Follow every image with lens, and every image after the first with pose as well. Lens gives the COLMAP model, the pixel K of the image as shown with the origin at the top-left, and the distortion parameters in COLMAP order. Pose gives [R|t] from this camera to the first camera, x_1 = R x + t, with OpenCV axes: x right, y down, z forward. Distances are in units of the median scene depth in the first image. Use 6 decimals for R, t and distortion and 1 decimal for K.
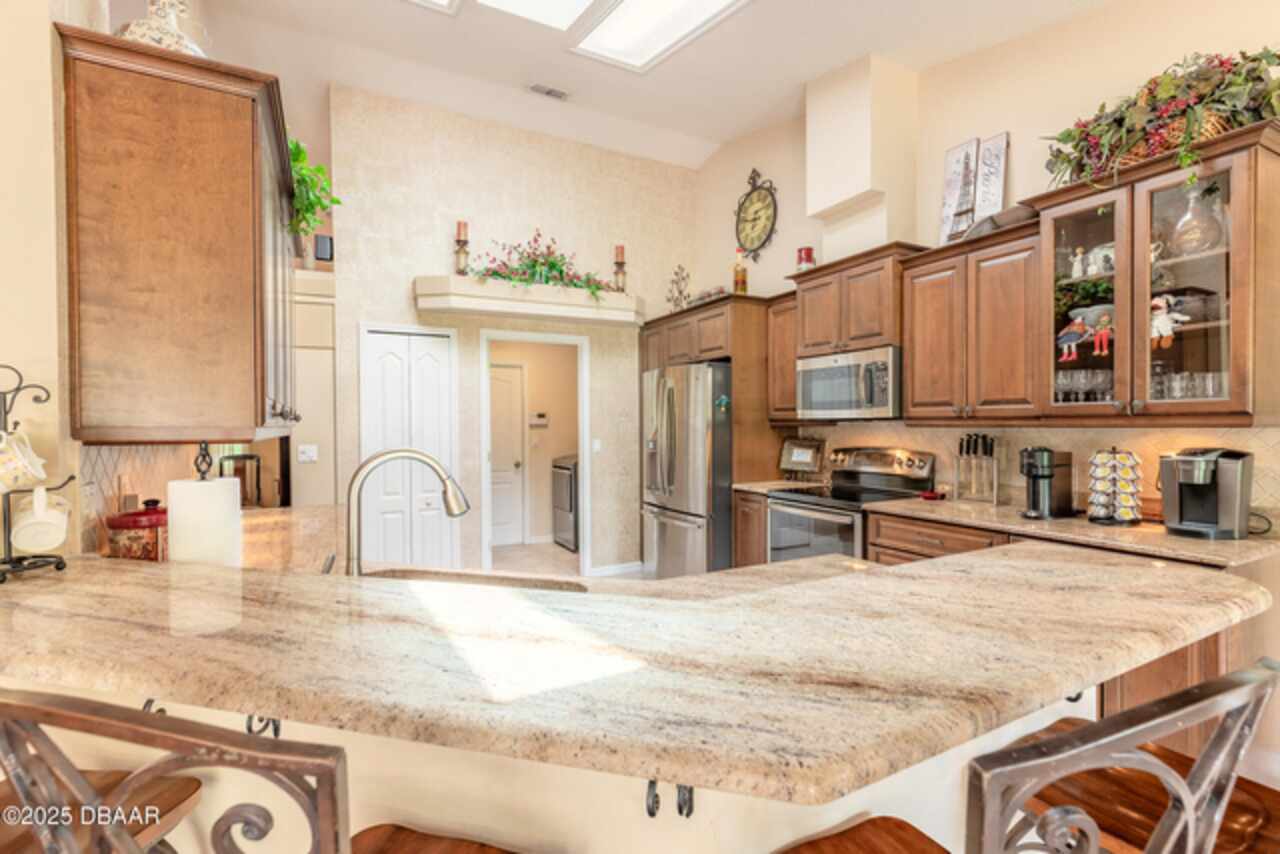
lens RADIAL K [[573.6, 0, 640.0], [0, 573.6, 427.0], [0, 0, 1]] dist [0.002137, -0.000222]
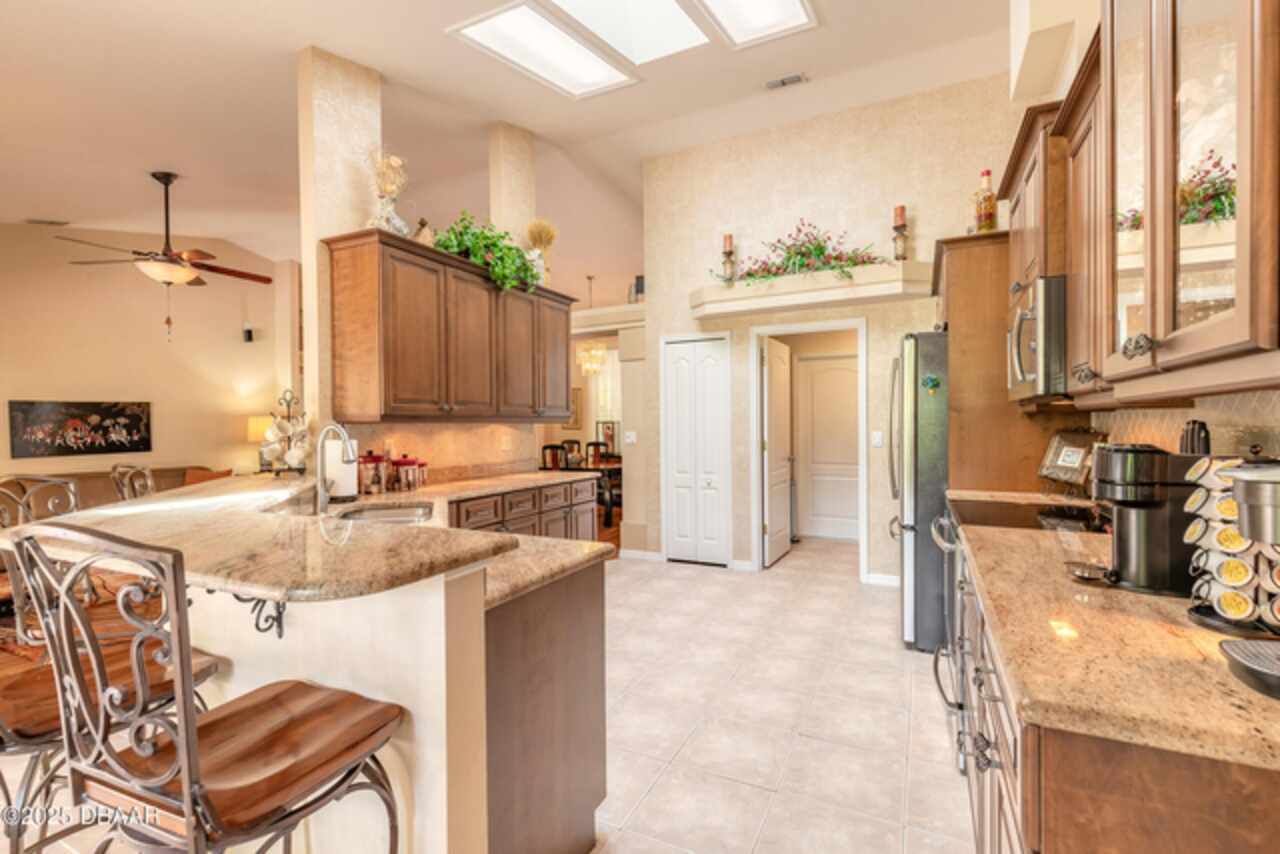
lens RADIAL K [[573.6, 0, 640.0], [0, 573.6, 427.0], [0, 0, 1]] dist [0.002137, -0.000222]
pose [[0.572901, 0.005949, -0.819603, 0.516090], [-0.002265, 0.999981, 0.005675, 0.012031], [0.819621, -0.001395, 0.572904, 0.216616]]
